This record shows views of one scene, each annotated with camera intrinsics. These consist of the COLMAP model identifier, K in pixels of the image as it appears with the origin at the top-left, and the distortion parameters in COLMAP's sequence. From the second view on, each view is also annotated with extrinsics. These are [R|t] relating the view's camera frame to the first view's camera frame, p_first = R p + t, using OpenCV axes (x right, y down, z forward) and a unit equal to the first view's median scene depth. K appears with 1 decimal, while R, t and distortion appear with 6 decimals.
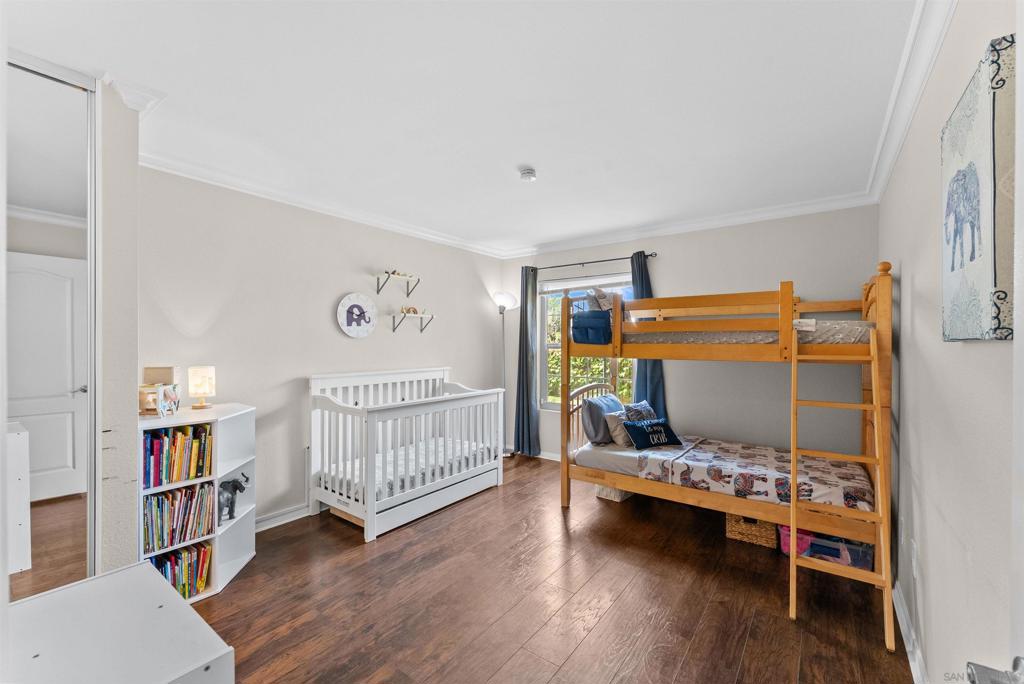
lens RADIAL K [[417.9, 0, 513.2], [0, 417.9, 341.6], [0, 0, 1]] dist [-0.003747, 0.000616]
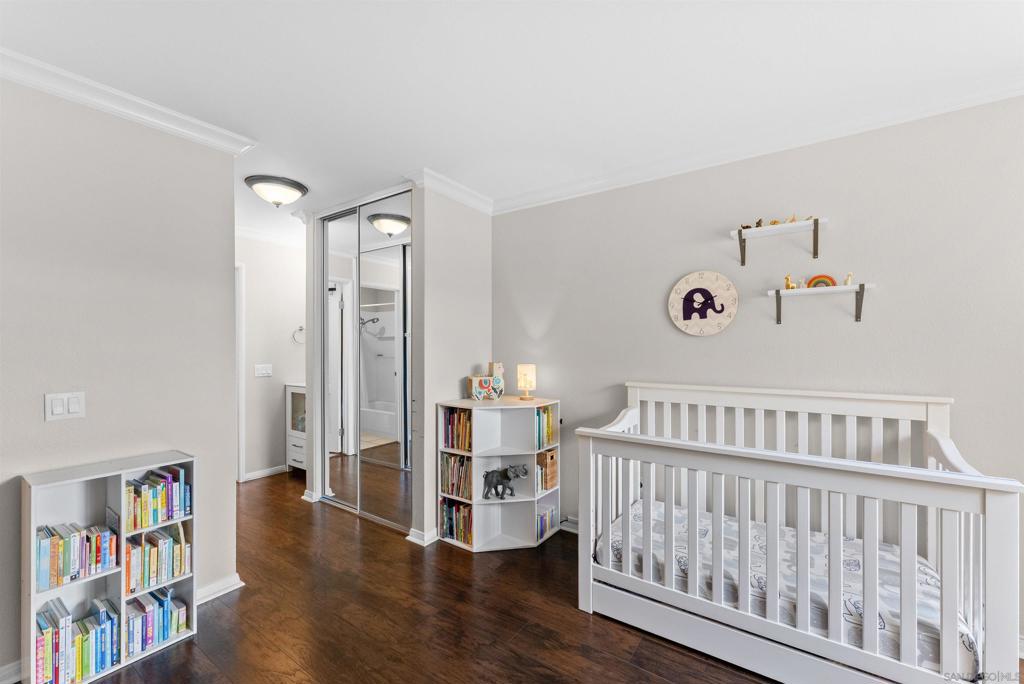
lens RADIAL K [[417.9, 0, 510.9], [0, 417.9, 347.3], [0, 0, 1]] dist [-0.003747, 0.000616]
pose [[0.036973, -0.000488, -0.999316, 0.344256], [0.003416, 0.999994, -0.000362, 0.010200], [0.999310, -0.003400, 0.036975, 0.743581]]
